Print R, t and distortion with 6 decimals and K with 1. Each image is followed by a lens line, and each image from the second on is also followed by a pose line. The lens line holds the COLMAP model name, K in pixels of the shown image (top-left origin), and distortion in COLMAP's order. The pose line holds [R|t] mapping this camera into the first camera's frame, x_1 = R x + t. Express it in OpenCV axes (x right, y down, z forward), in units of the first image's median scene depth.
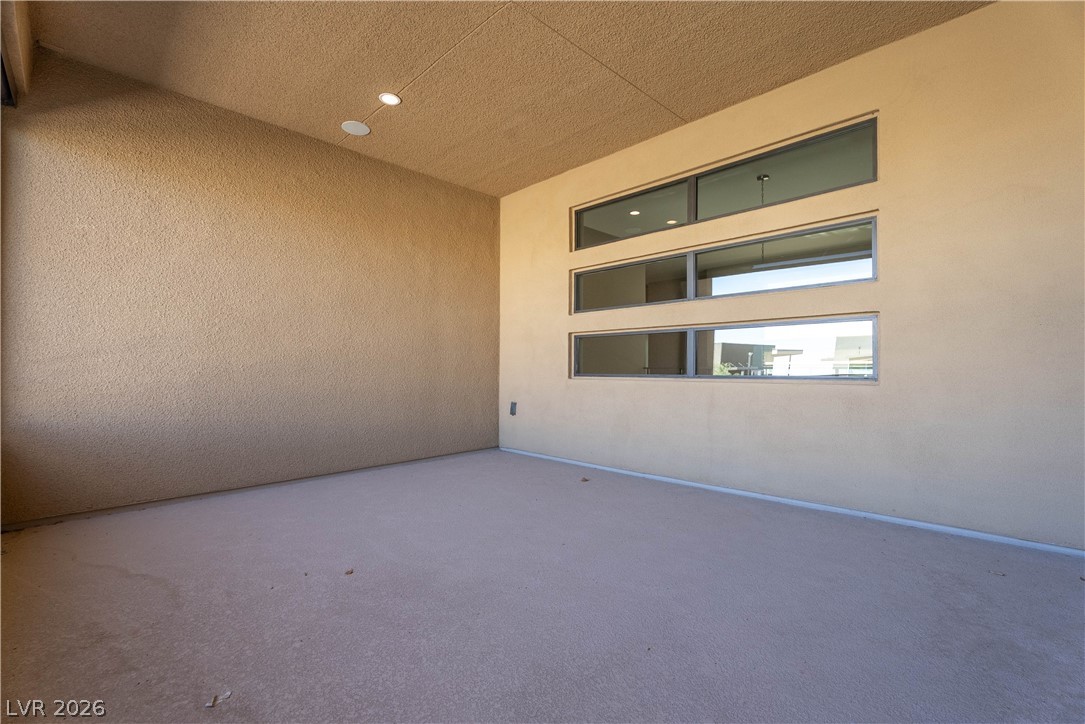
lens RADIAL K [[492.6, 0, 533.0], [0, 492.6, 362.6], [0, 0, 1]] dist [0.001611, 0.000154]
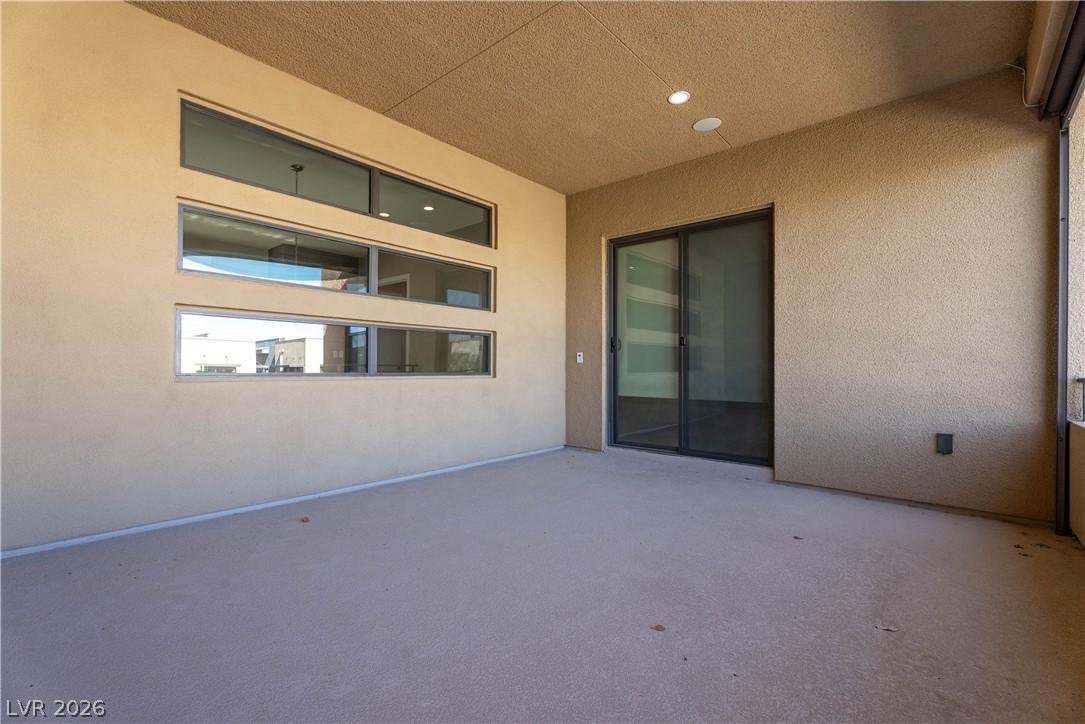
lens RADIAL K [[492.6, 0, 545.3], [0, 492.6, 364.4], [0, 0, 1]] dist [0.001611, 0.000154]
pose [[-0.109234, 0.002091, 0.994014, -1.127798], [-0.020264, 0.999785, -0.004330, 0.009237], [-0.993810, -0.020616, -0.109168, 1.263210]]
